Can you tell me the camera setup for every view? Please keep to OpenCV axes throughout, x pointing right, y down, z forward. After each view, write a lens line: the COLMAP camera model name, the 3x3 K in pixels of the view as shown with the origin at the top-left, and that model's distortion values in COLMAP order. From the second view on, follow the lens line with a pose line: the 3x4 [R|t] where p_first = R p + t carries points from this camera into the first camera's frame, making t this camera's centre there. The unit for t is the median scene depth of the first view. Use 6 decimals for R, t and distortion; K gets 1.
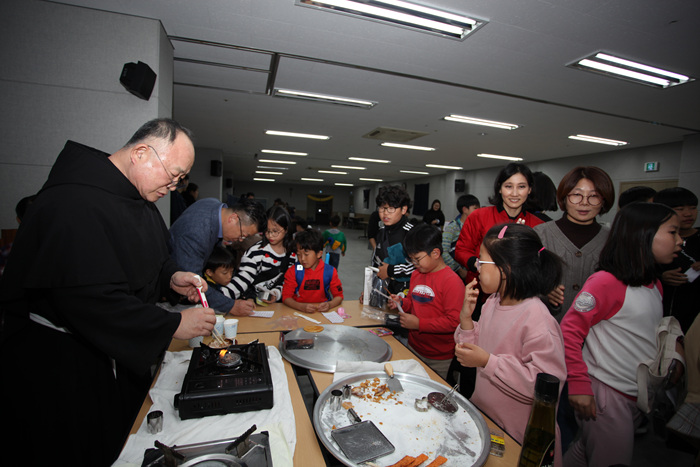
lens RADIAL K [[341.9, 0, 344.5], [0, 341.9, 232.4], [0, 0, 1]] dist [-0.023906, 0.006416]
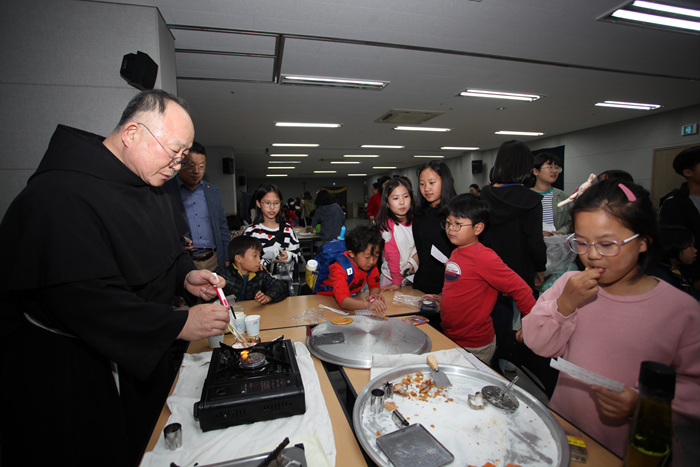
lens RADIAL K [[341.9, 0, 345.3], [0, 341.9, 235.6], [0, 0, 1]] dist [-0.023906, 0.006416]
pose [[0.997048, -0.061771, -0.045596, -0.028916], [0.063255, 0.997489, 0.031860, 0.028048], [0.043513, -0.034650, 0.998452, 0.102976]]
